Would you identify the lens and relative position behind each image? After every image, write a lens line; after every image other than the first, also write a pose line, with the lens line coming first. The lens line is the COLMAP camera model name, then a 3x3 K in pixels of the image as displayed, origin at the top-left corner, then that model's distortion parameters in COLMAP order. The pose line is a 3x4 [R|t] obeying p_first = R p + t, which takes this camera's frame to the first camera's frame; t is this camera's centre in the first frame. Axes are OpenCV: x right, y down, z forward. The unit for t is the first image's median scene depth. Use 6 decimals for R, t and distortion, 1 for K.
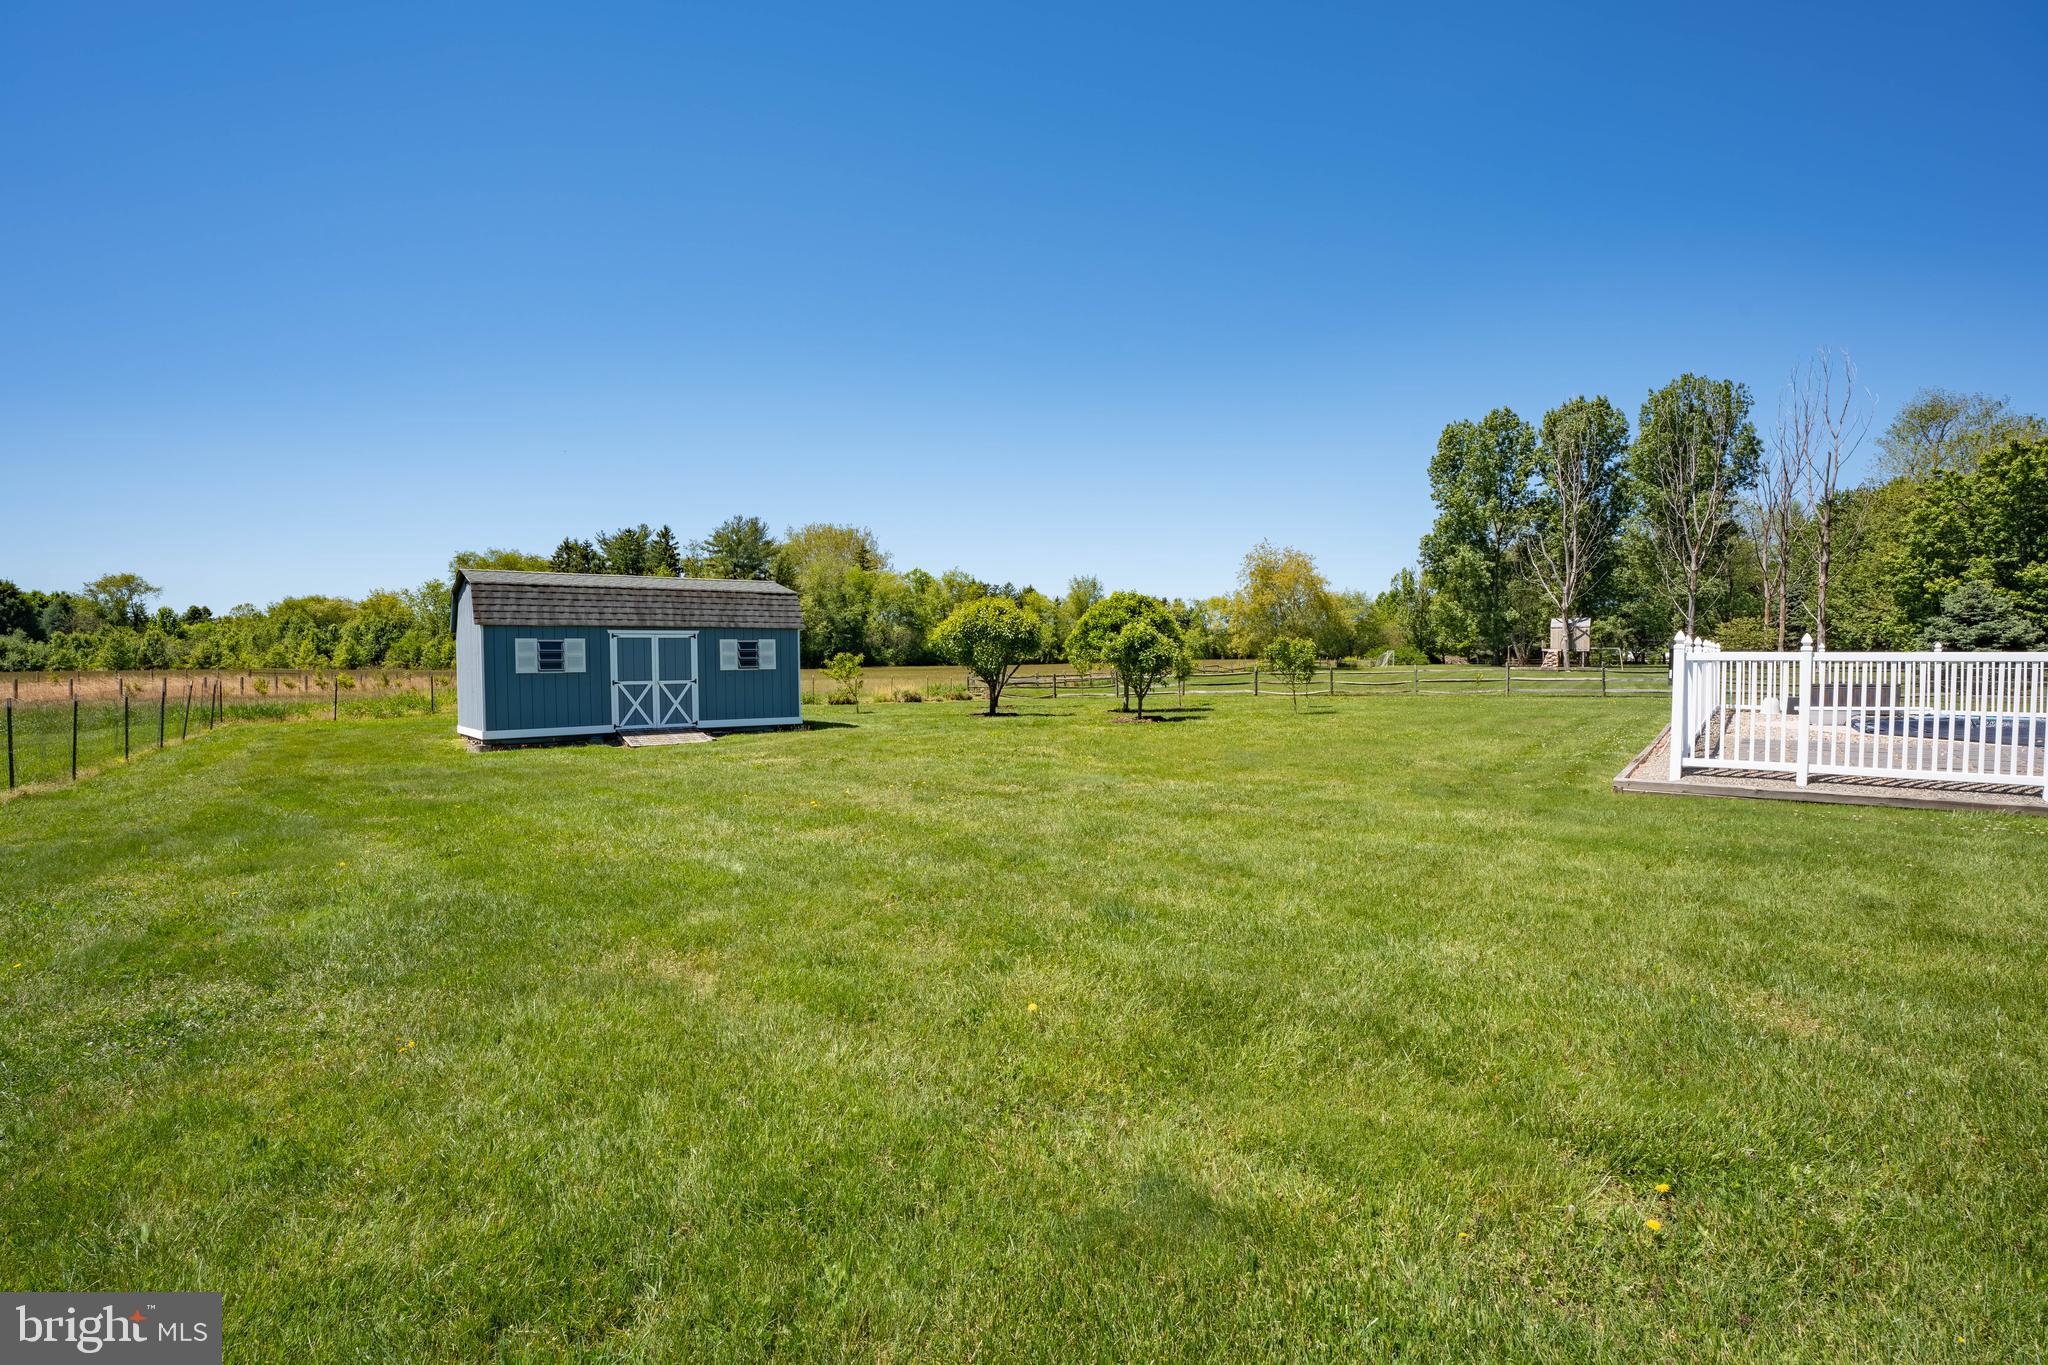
lens RADIAL K [[927.9, 0, 1022.5], [0, 927.9, 684.9], [0, 0, 1]] dist [0.002914, 0.000503]
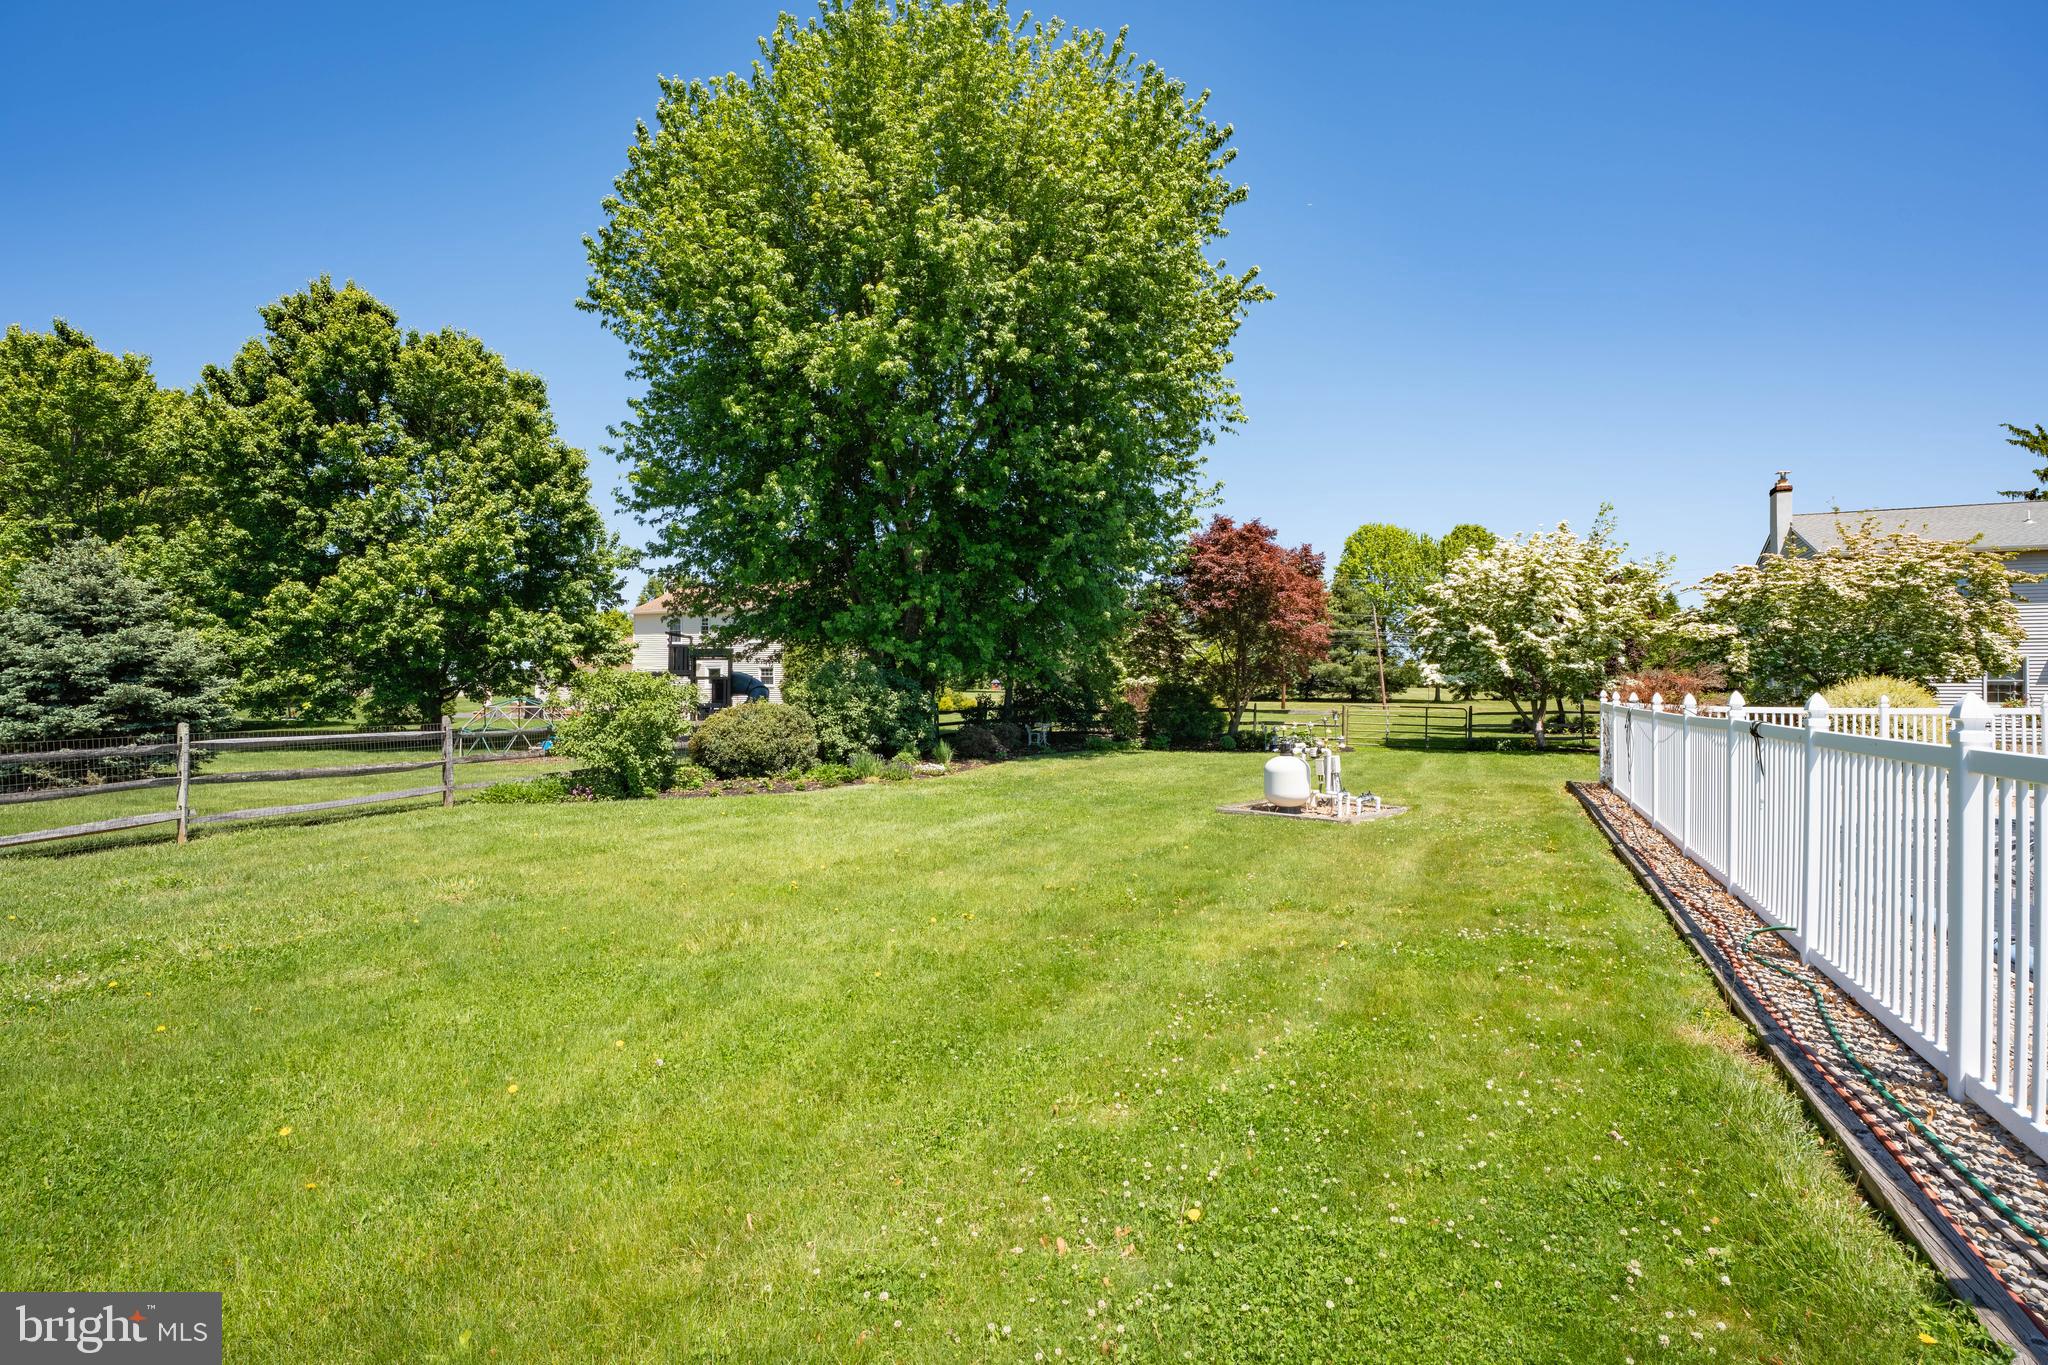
lens RADIAL K [[927.9, 0, 1010.2], [0, 927.9, 676.6], [0, 0, 1]] dist [0.002914, 0.000503]
pose [[-0.135089, 0.006138, 0.990814, 0.507776], [0.023512, 0.999719, -0.002987, -0.031243], [-0.990554, 0.022892, -0.135196, 0.617069]]
